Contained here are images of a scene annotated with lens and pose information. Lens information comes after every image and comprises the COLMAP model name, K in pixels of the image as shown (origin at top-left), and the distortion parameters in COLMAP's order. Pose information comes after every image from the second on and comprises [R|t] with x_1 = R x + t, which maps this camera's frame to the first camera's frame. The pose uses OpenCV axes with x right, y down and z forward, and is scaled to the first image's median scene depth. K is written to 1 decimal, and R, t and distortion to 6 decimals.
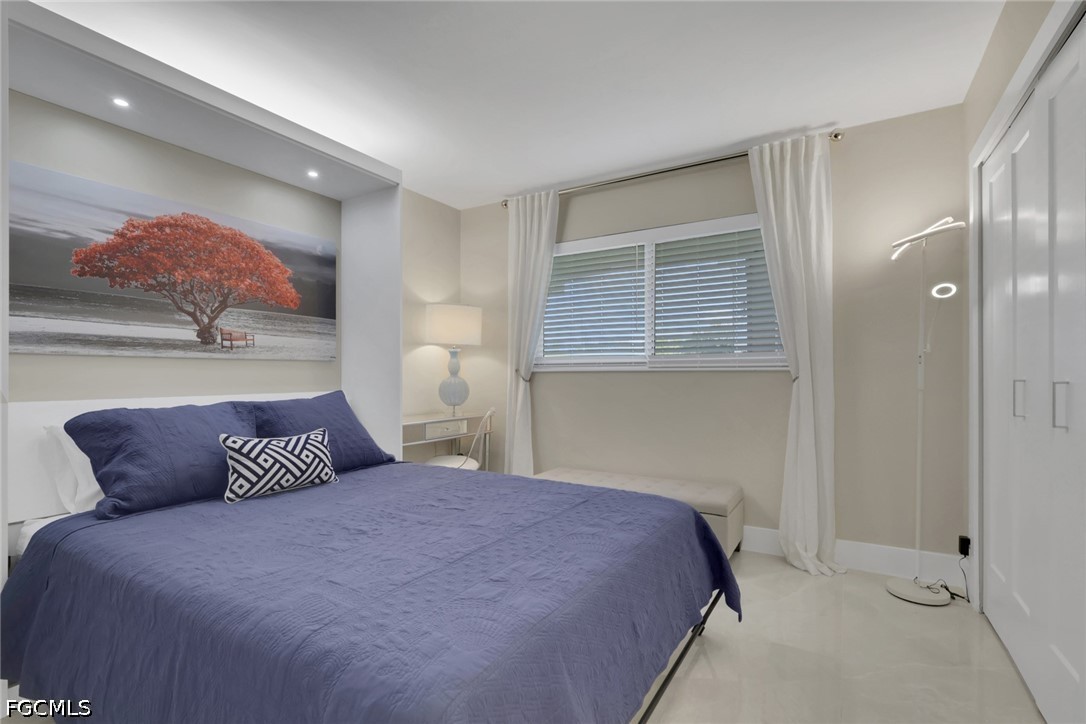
lens RADIAL K [[535.0, 0, 548.2], [0, 535.0, 370.6], [0, 0, 1]] dist [-0.005326, 0.000986]
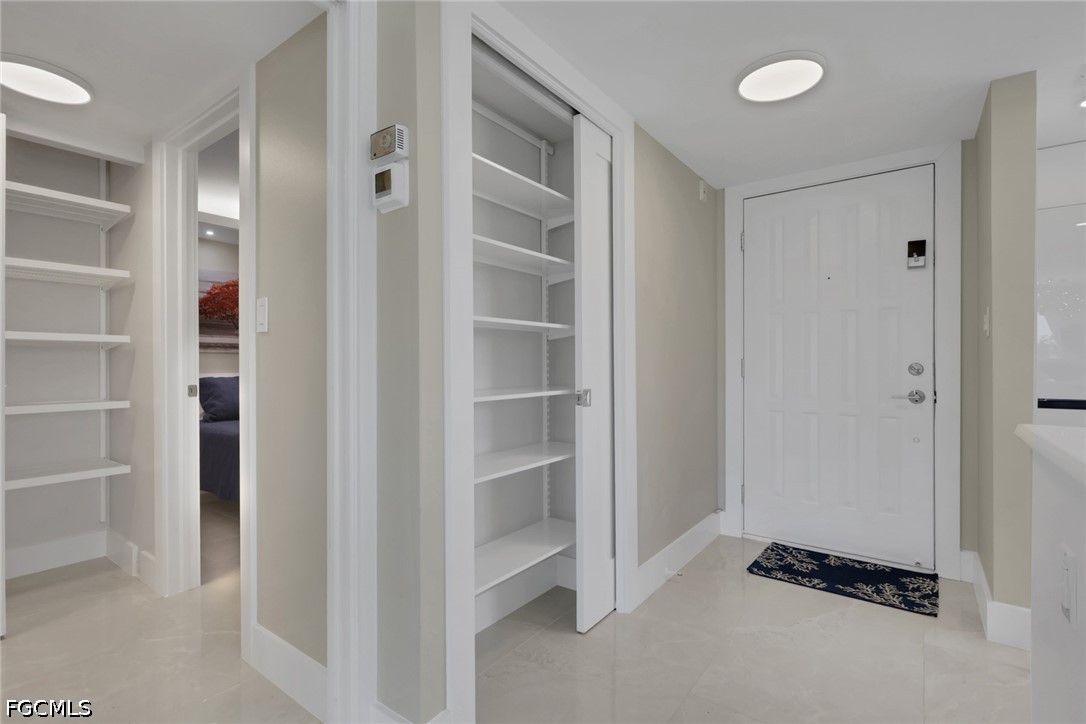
lens RADIAL K [[535.0, 0, 539.2], [0, 535.0, 365.6], [0, 0, 1]] dist [-0.005326, 0.000986]
pose [[0.995002, -0.001980, -0.099837, 0.567464], [0.002765, 0.999966, 0.007725, 0.009432], [0.099818, -0.007962, 0.994974, -0.784660]]
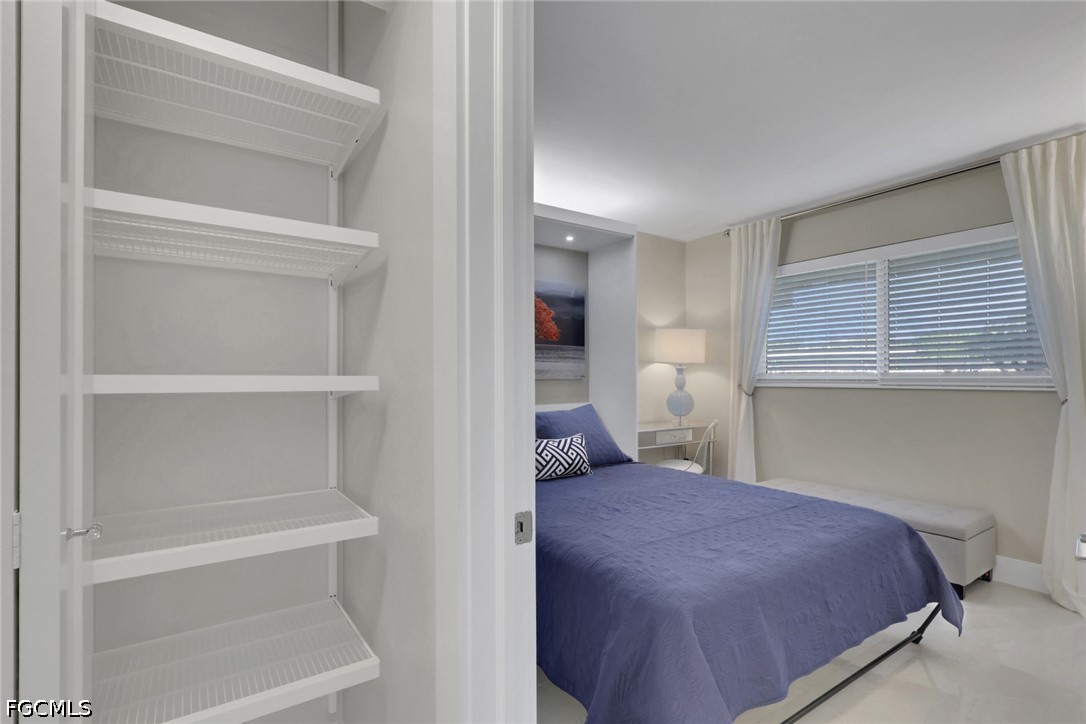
lens RADIAL K [[535.0, 0, 522.8], [0, 535.0, 374.0], [0, 0, 1]] dist [-0.005326, 0.000986]
pose [[0.897369, -0.002404, -0.441274, 0.036403], [0.004595, 0.999982, 0.003895, -0.042397], [0.441257, -0.005523, 0.897364, -0.241469]]
